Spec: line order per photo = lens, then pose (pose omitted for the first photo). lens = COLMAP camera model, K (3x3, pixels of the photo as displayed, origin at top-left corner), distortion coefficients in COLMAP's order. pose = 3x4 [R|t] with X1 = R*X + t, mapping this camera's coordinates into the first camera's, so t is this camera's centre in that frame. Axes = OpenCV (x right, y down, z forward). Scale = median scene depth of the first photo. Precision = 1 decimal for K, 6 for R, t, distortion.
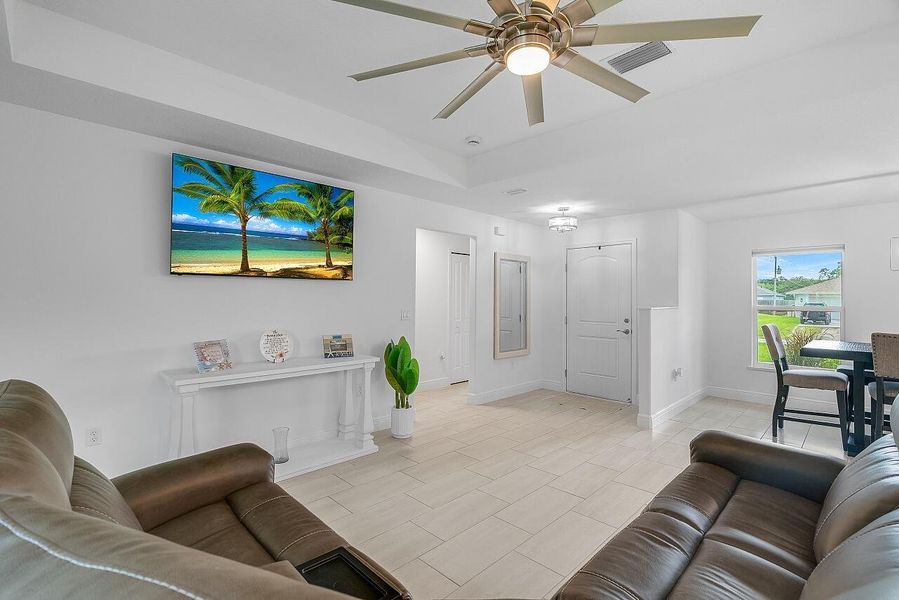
lens RADIAL K [[416.7, 0, 439.3], [0, 416.7, 291.3], [0, 0, 1]] dist [-0.000608, -0.000206]
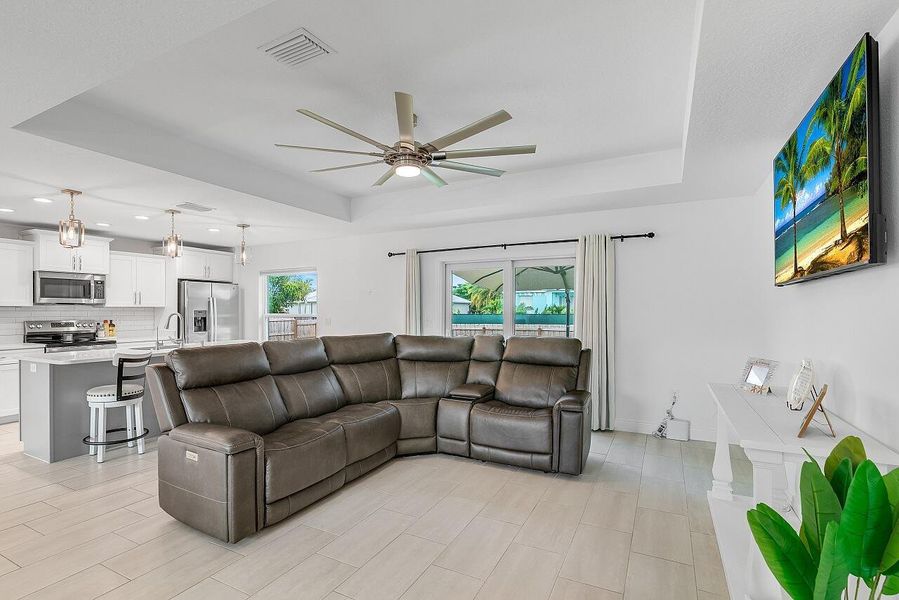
lens RADIAL K [[431.9, 0, 435.5], [0, 431.9, 310.4], [0, 0, 1]] dist [0.018427, 0.000082]
pose [[-0.954235, -0.005496, -0.299007, 0.321382], [0.000124, 0.999824, -0.018773, 0.027566], [0.299058, -0.017951, -0.954066, 1.372839]]
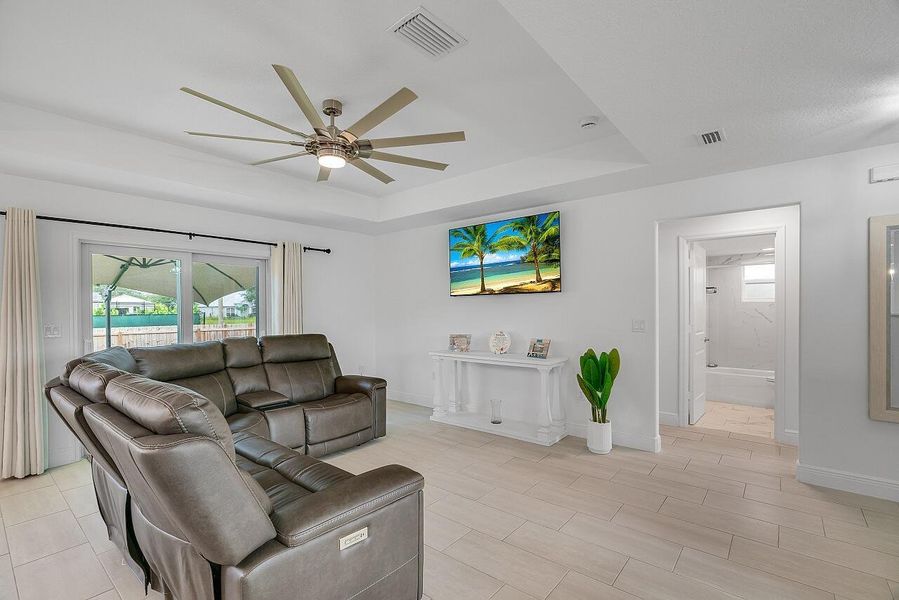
lens RADIAL K [[412.6, 0, 447.7], [0, 412.6, 308.1], [0, 0, 1]] dist [-0.000939, -0.000092]
pose [[0.101661, -0.008919, -0.994779, 0.921571], [0.027246, 0.999610, -0.006178, 0.017260], [0.994446, -0.026475, 0.101864, 0.637327]]
